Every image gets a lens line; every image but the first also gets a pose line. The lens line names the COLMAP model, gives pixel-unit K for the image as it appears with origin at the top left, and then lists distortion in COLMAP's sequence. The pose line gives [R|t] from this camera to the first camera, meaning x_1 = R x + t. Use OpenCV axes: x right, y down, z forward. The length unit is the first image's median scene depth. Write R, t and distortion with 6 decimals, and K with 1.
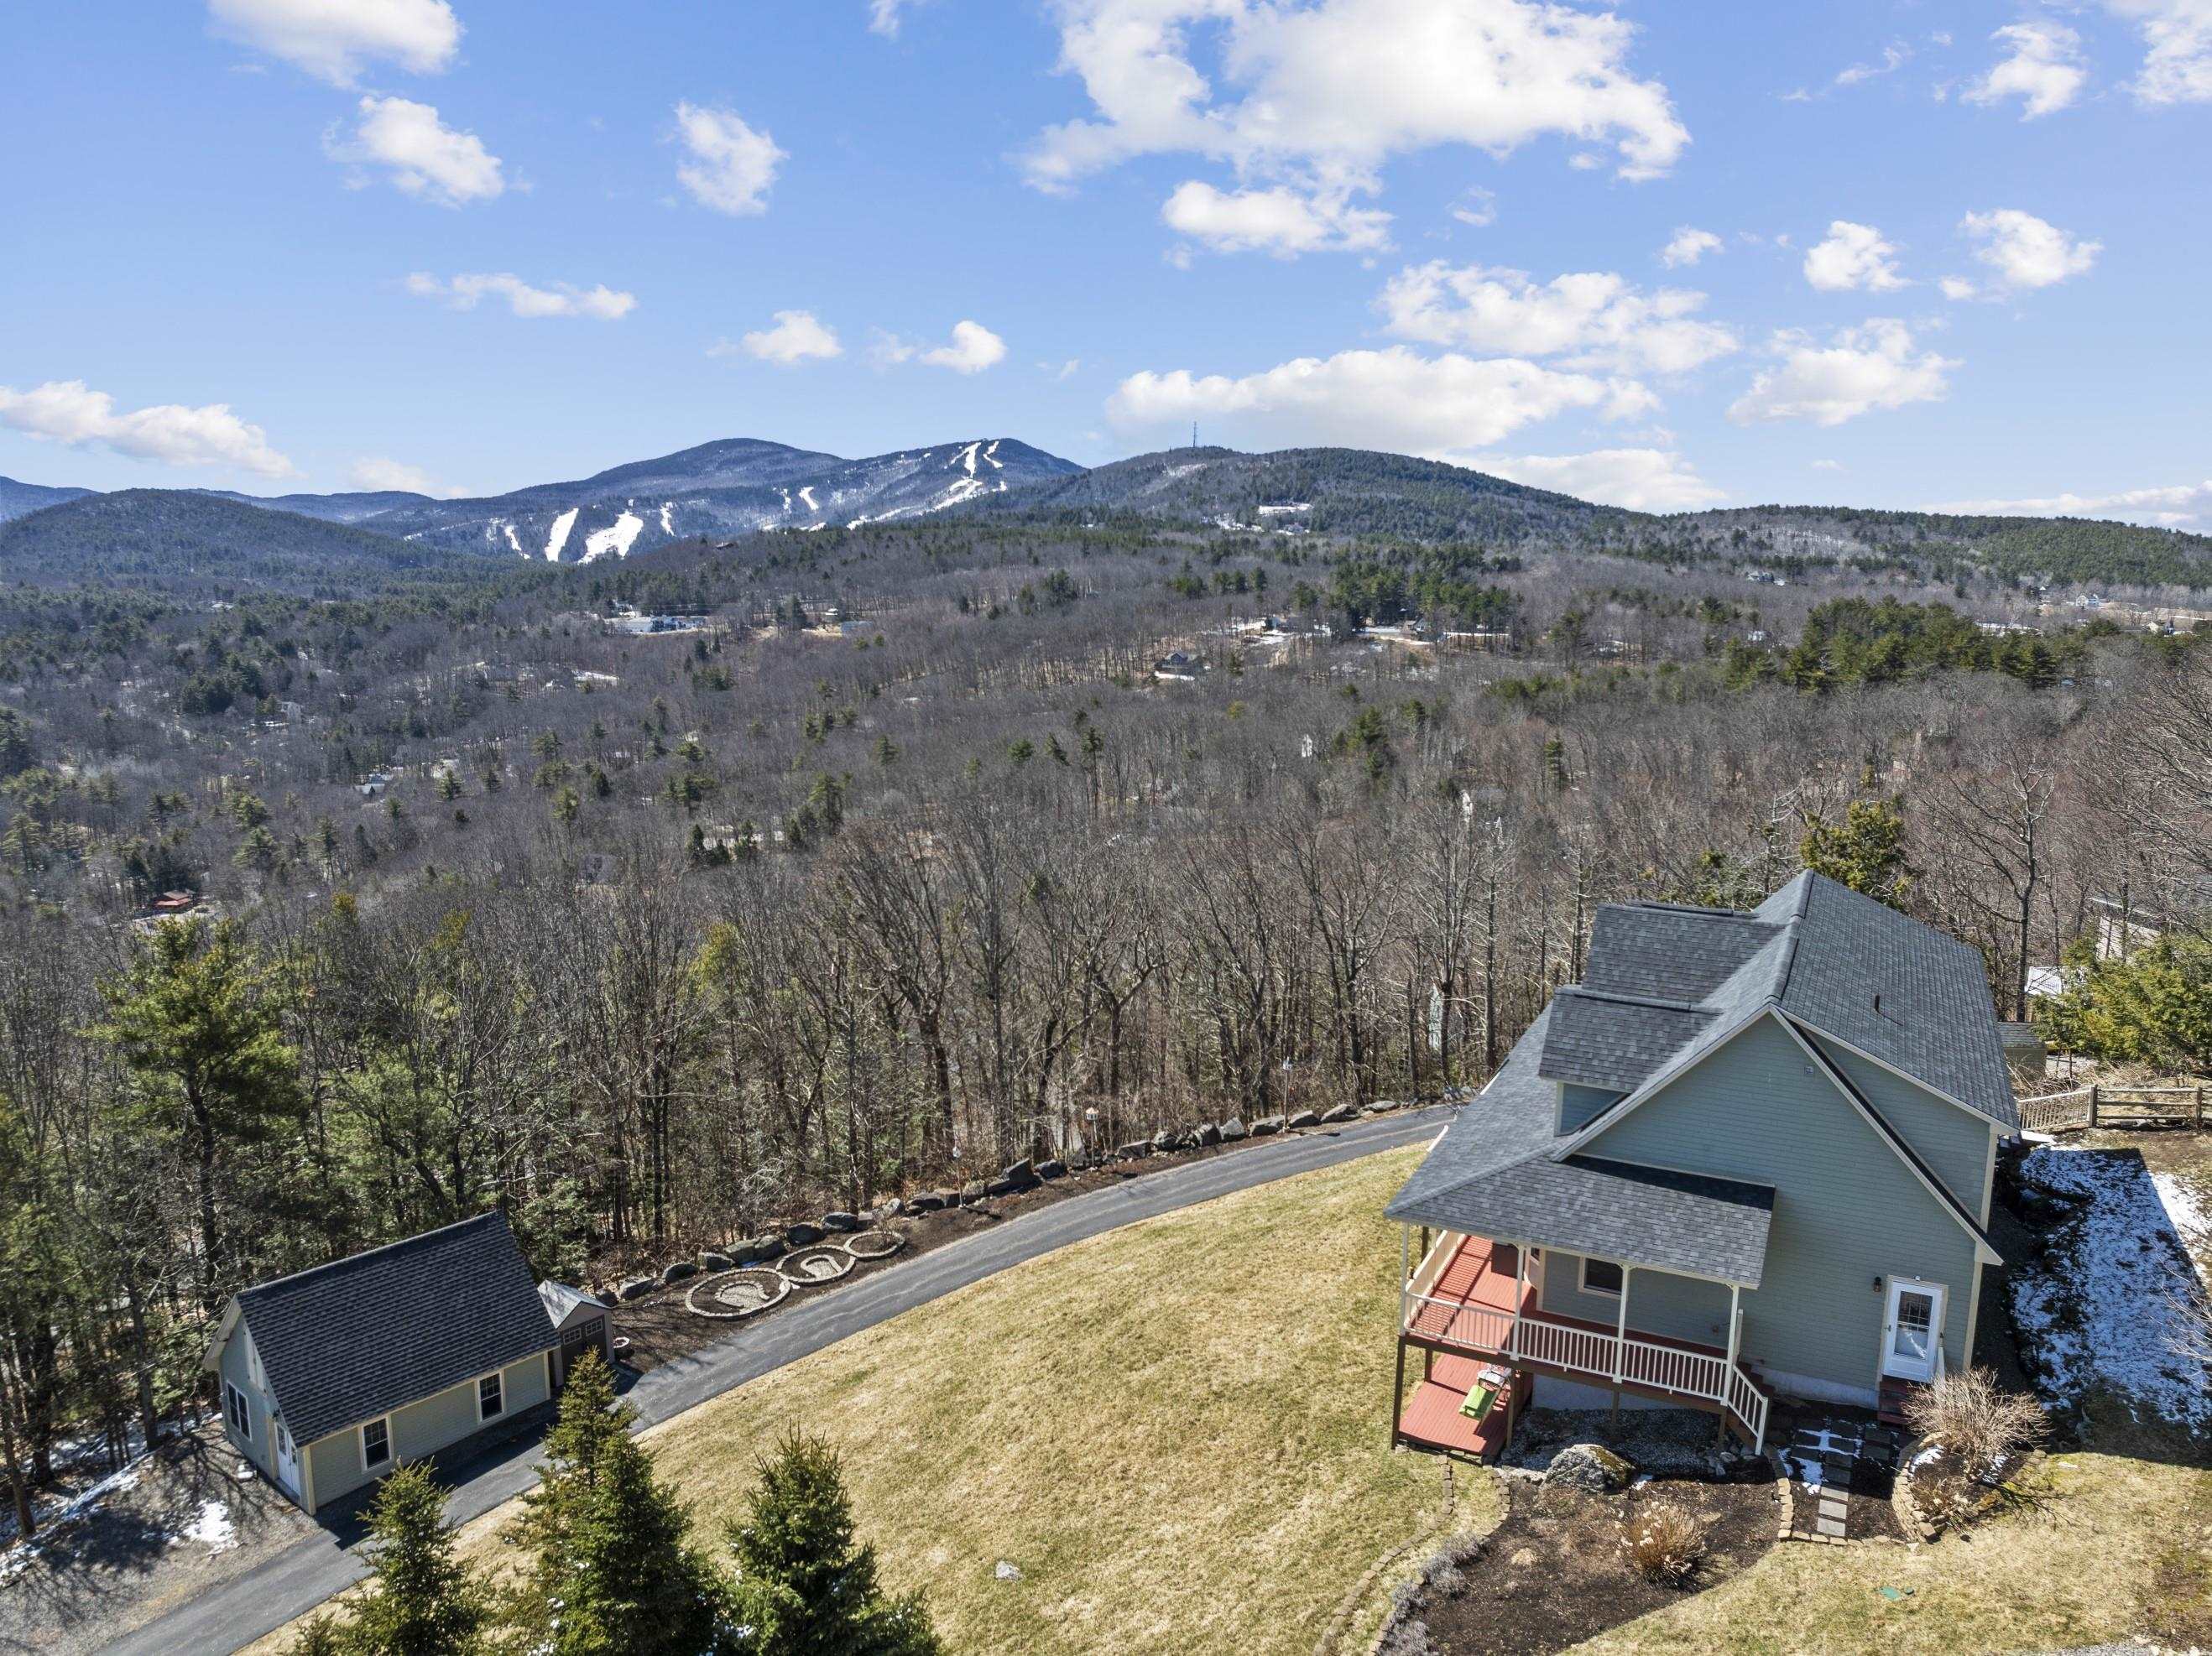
lens RADIAL K [[1583.6, 0, 1106.9], [0, 1583.6, 830.1], [0, 0, 1]] dist [-0.046860, 0.011361]
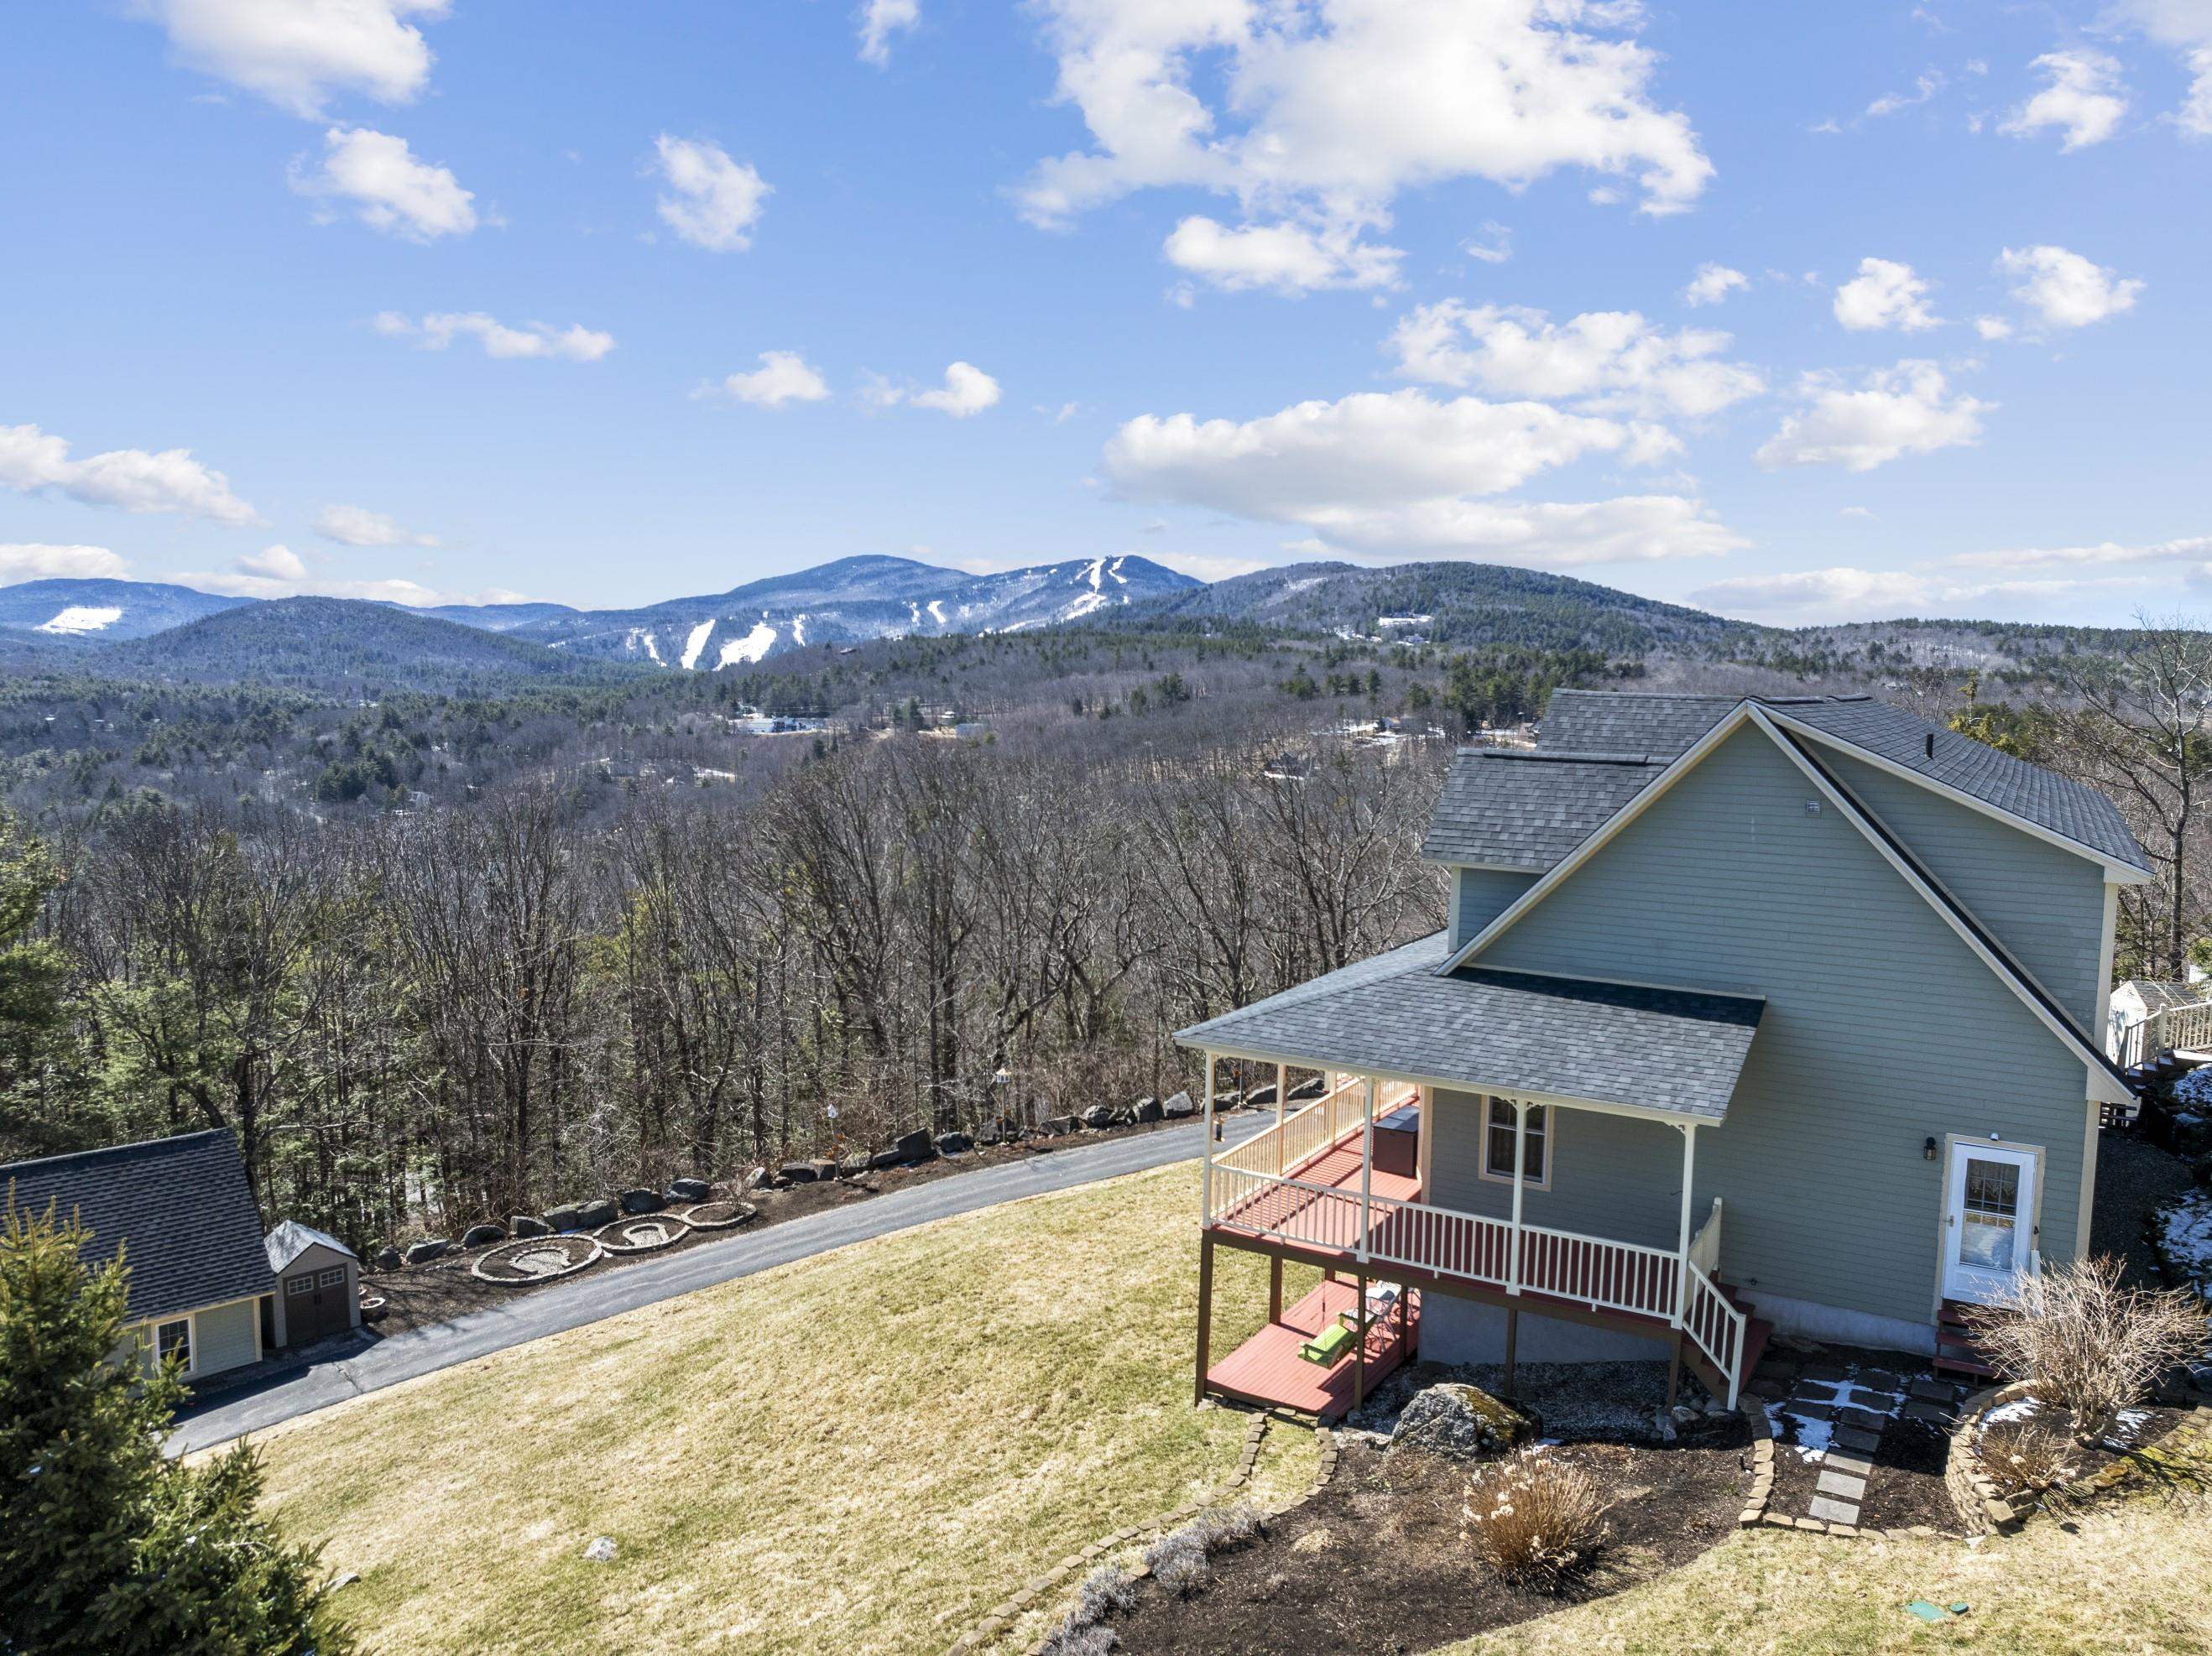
lens RADIAL K [[1583.6, 0, 1099.5], [0, 1583.6, 824.0], [0, 0, 1]] dist [-0.046860, 0.011361]
pose [[0.996581, 0.015518, -0.081155, 0.107604], [-0.021648, 0.996932, -0.075214, 0.110938], [0.079739, 0.076714, 0.993859, 0.173816]]
